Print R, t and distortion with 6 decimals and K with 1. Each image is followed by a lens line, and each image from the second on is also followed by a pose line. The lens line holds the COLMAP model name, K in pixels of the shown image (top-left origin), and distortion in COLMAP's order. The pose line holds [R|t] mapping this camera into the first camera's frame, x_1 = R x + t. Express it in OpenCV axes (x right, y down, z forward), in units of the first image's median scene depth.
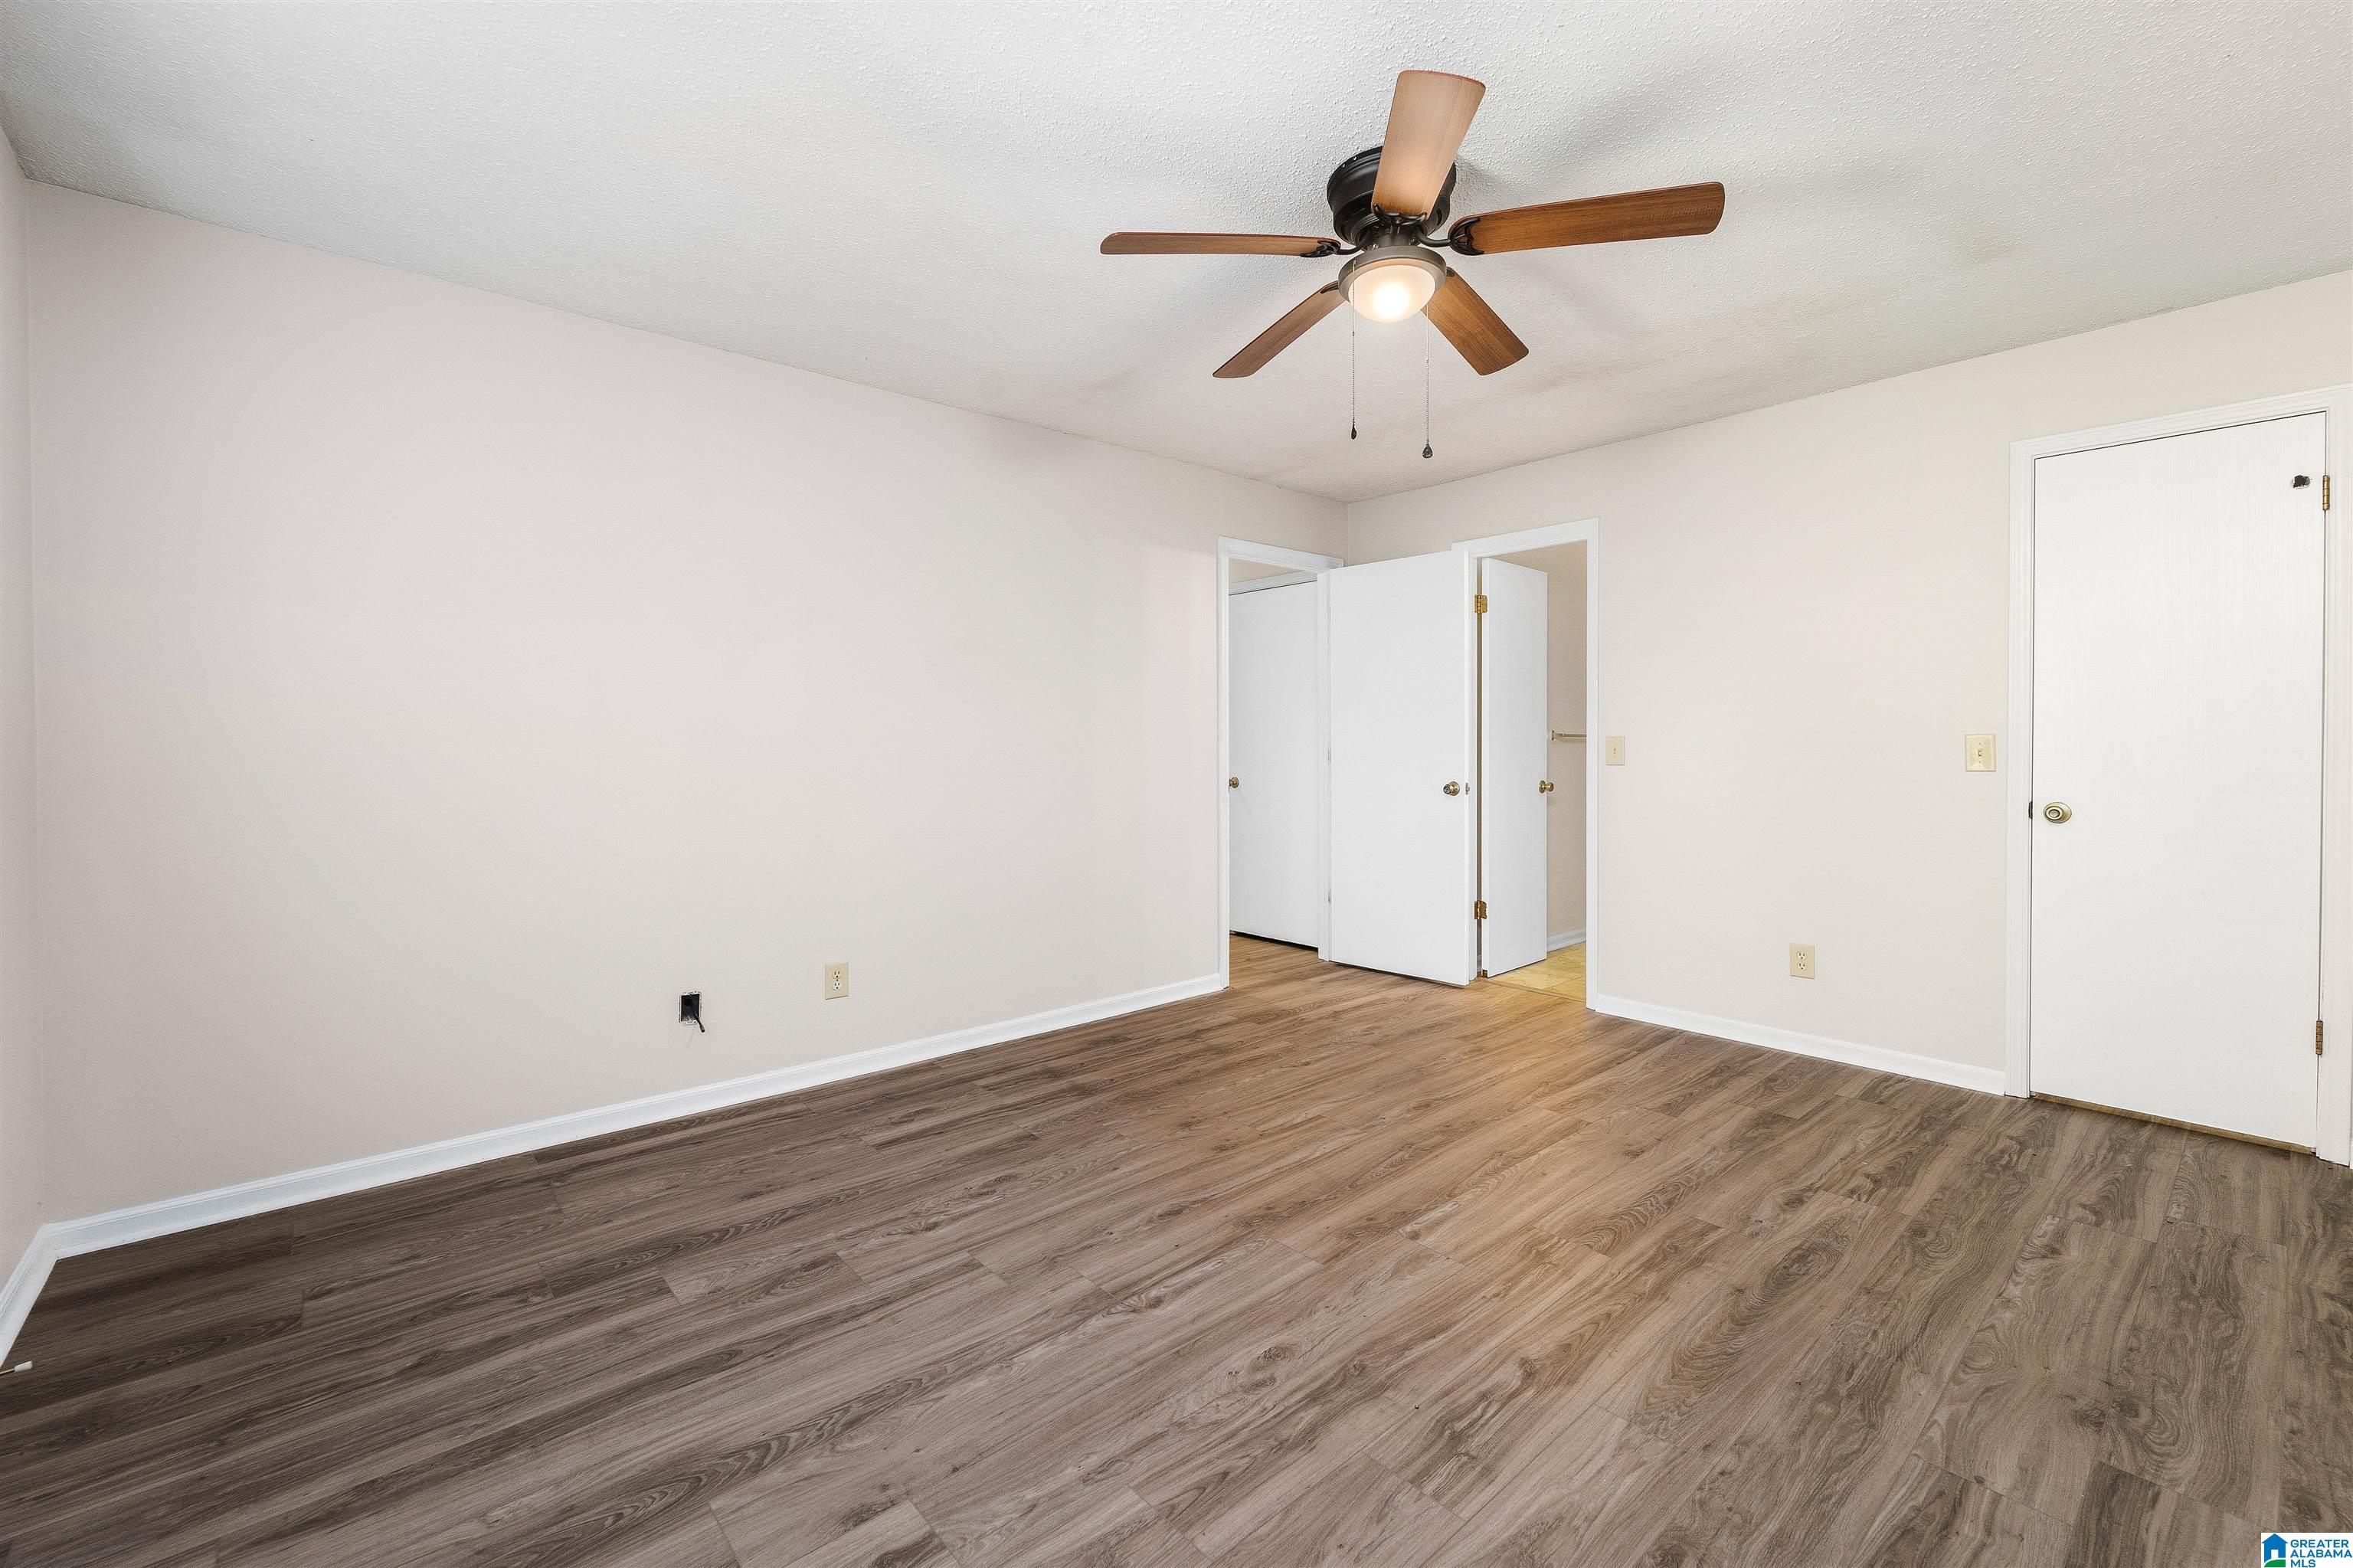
lens RADIAL K [[964.9, 0, 1173.8], [0, 964.9, 770.5], [0, 0, 1]] dist [0.002610, -0.002757]
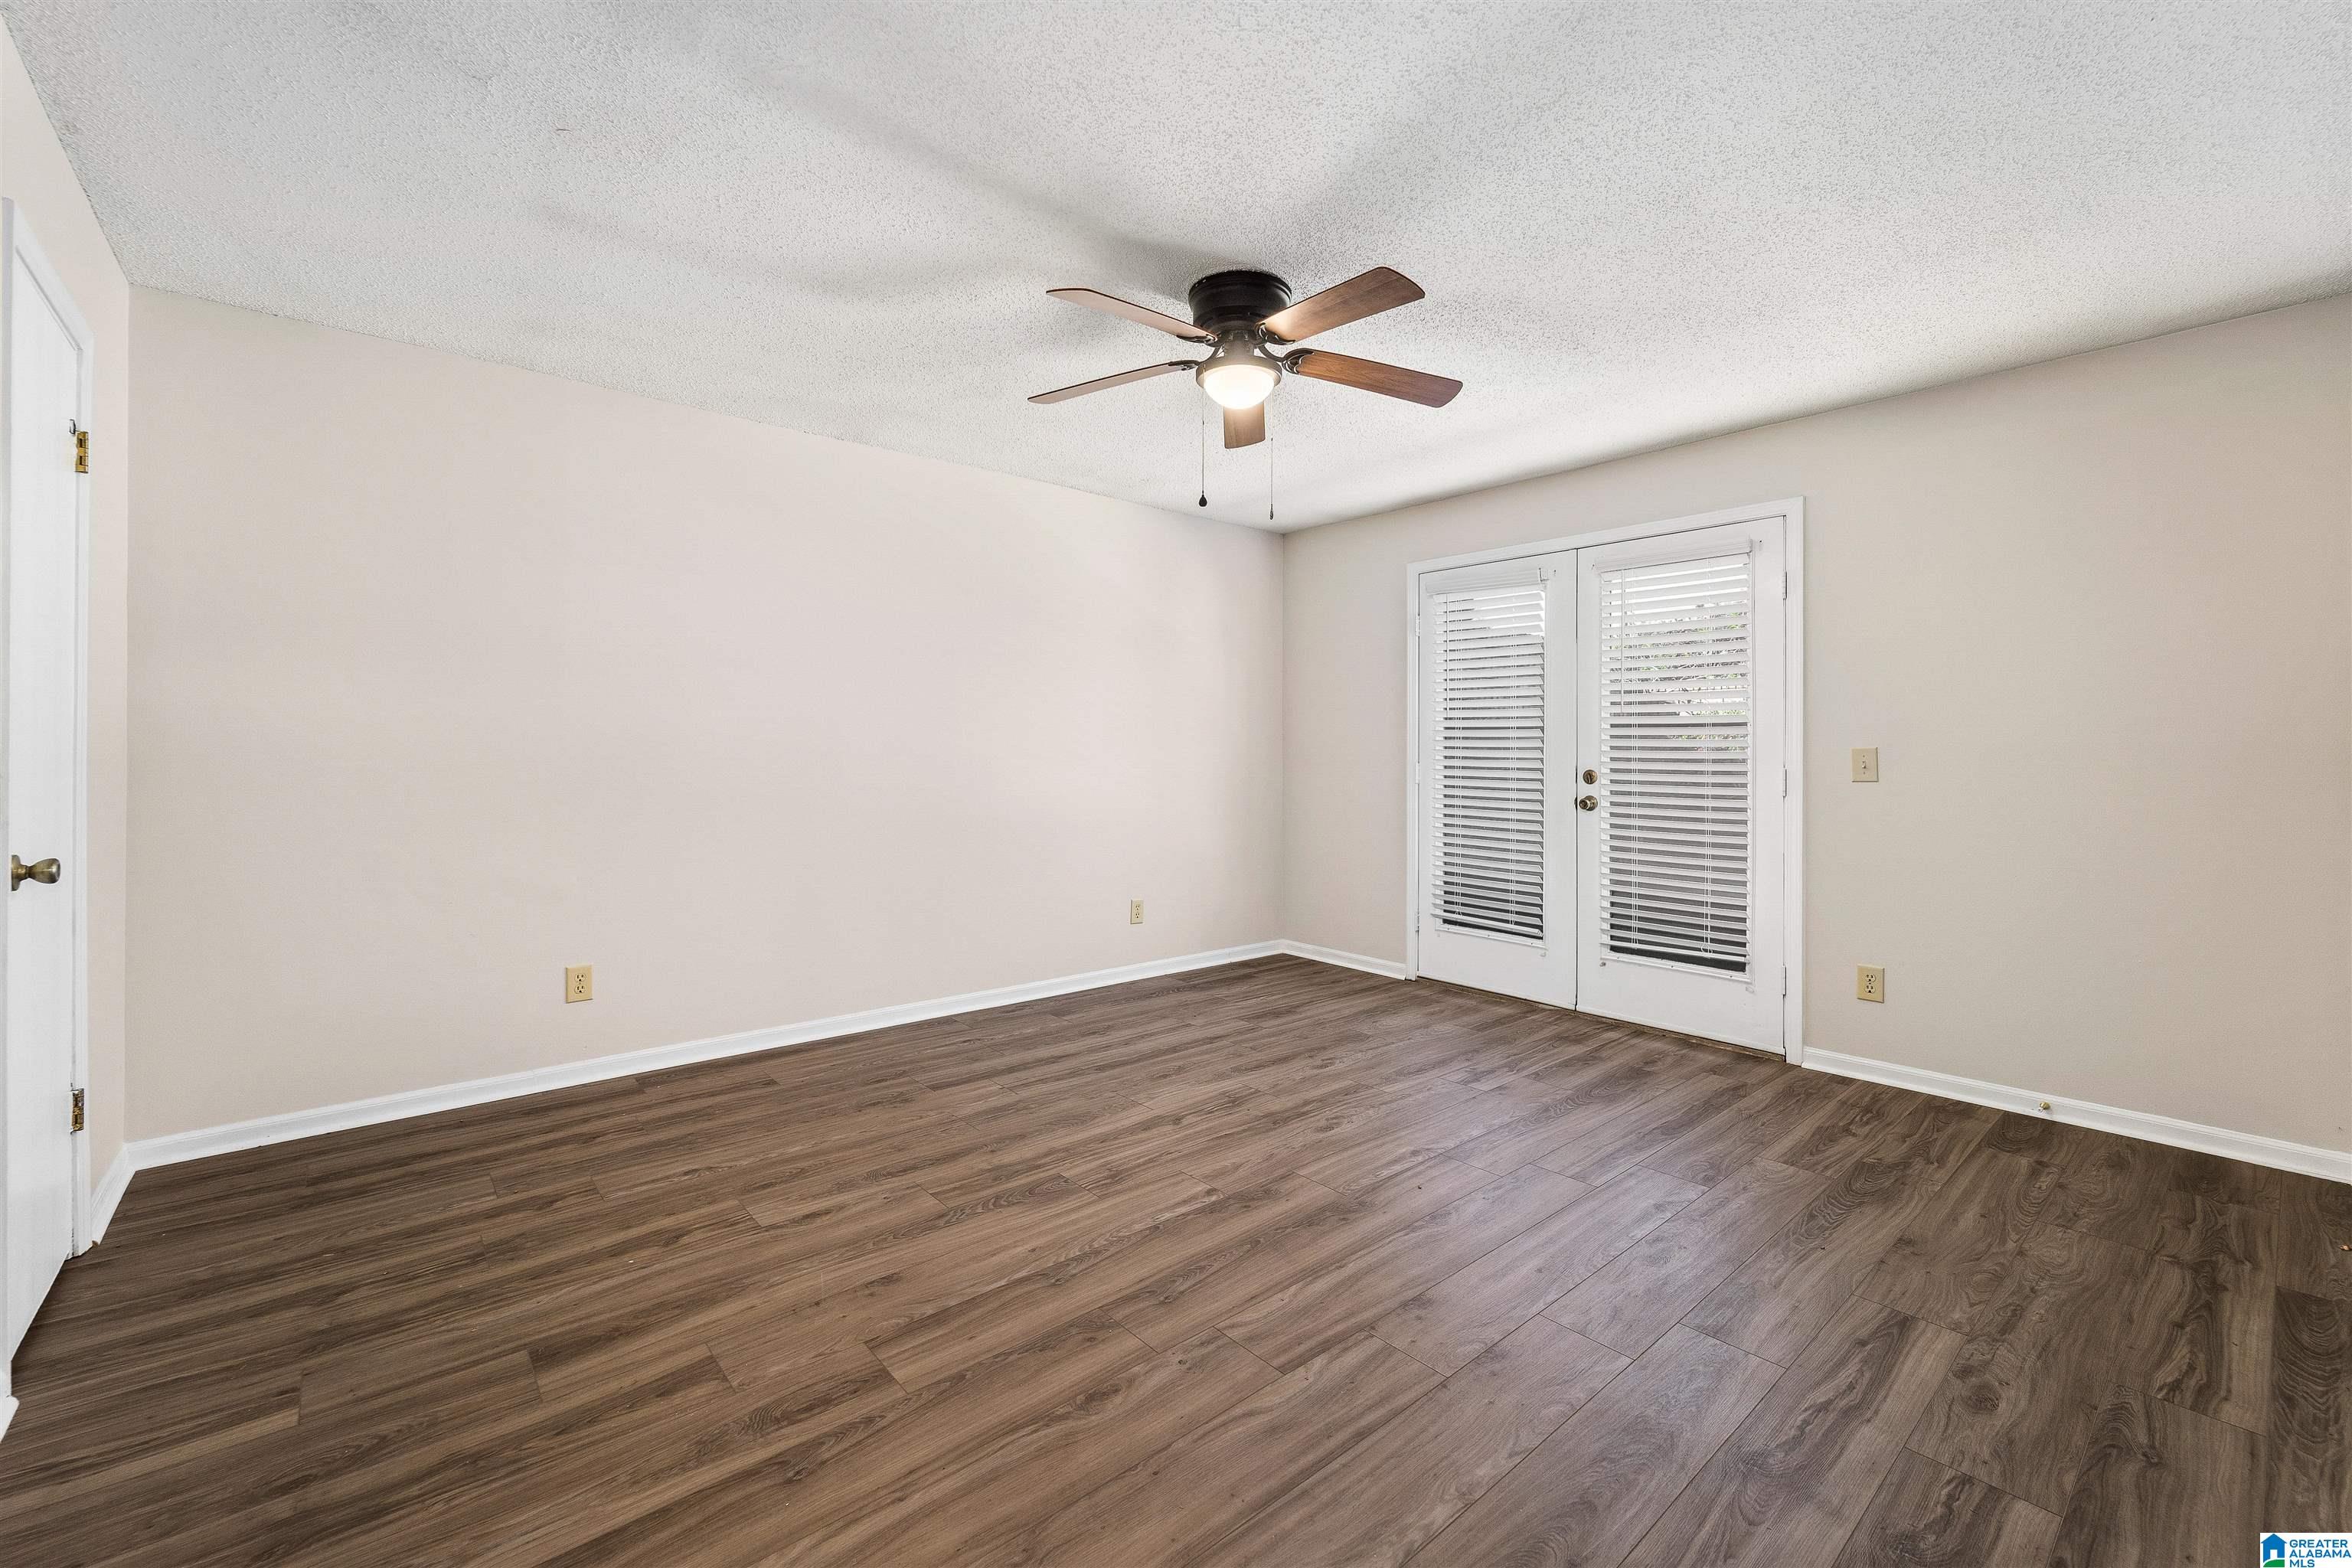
lens RADIAL K [[964.5, 0, 1176.3], [0, 964.5, 764.6], [0, 0, 1]] dist [0.002610, -0.002757]
pose [[-0.999999, 0.000005, 0.001542, 0.297274], [0.000068, 0.999167, 0.040806, -0.062546], [-0.001540, 0.040806, -0.999166, 2.168350]]
